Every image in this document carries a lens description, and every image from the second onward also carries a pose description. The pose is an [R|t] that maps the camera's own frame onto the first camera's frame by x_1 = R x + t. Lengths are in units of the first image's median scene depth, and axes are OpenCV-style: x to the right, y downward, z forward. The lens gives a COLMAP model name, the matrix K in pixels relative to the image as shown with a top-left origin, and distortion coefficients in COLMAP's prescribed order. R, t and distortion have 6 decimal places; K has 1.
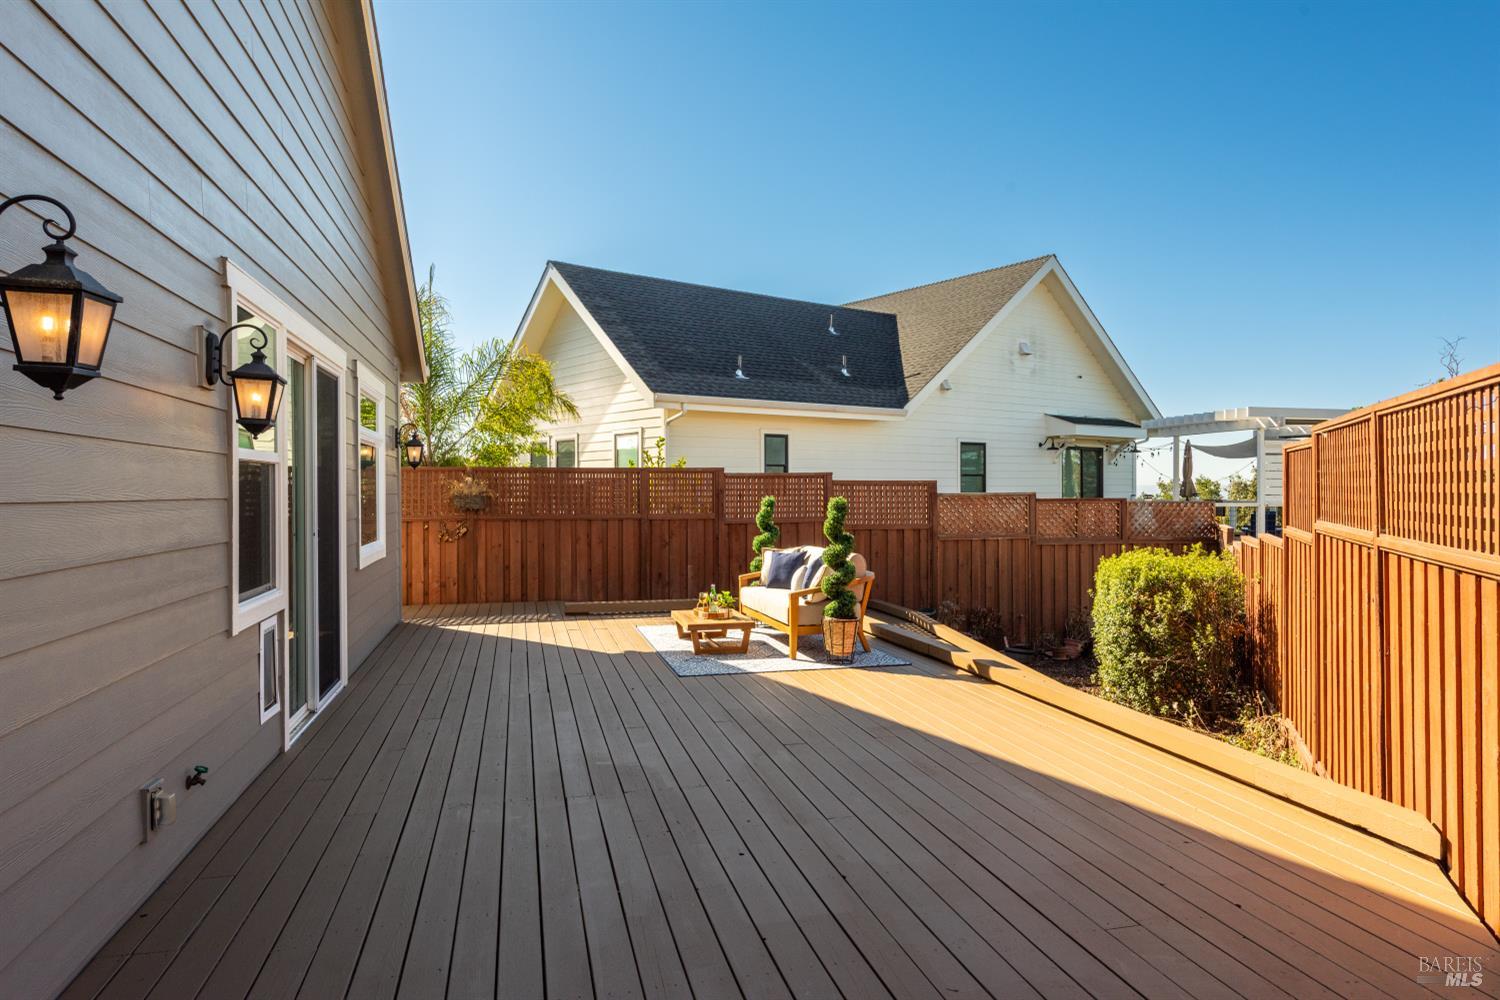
lens RADIAL K [[994.2, 0, 748.8], [0, 994.2, 494.1], [0, 0, 1]] dist [0.002605, 0.000322]
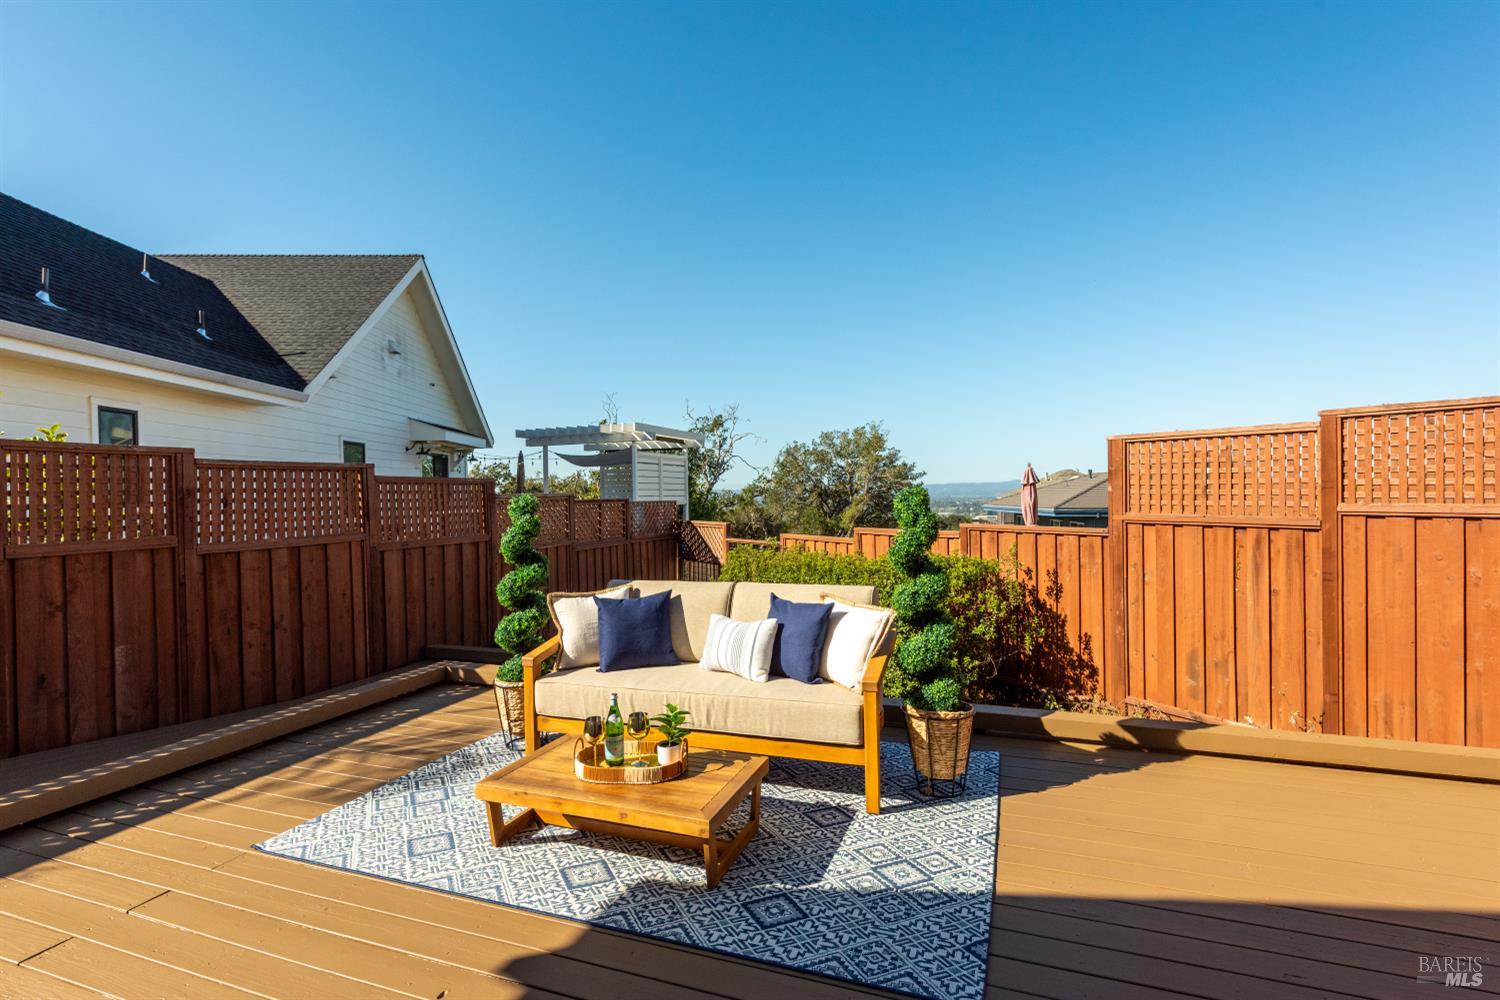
lens RADIAL K [[709.4, 0, 755.1], [0, 709.4, 505.7], [0, 0, 1]] dist [-0.002340, -0.000390]
pose [[0.536592, -0.020118, 0.843602, -0.139168], [0.015207, 0.999784, 0.014170, 0.002232], [-0.843705, 0.005225, 0.536782, 0.420745]]
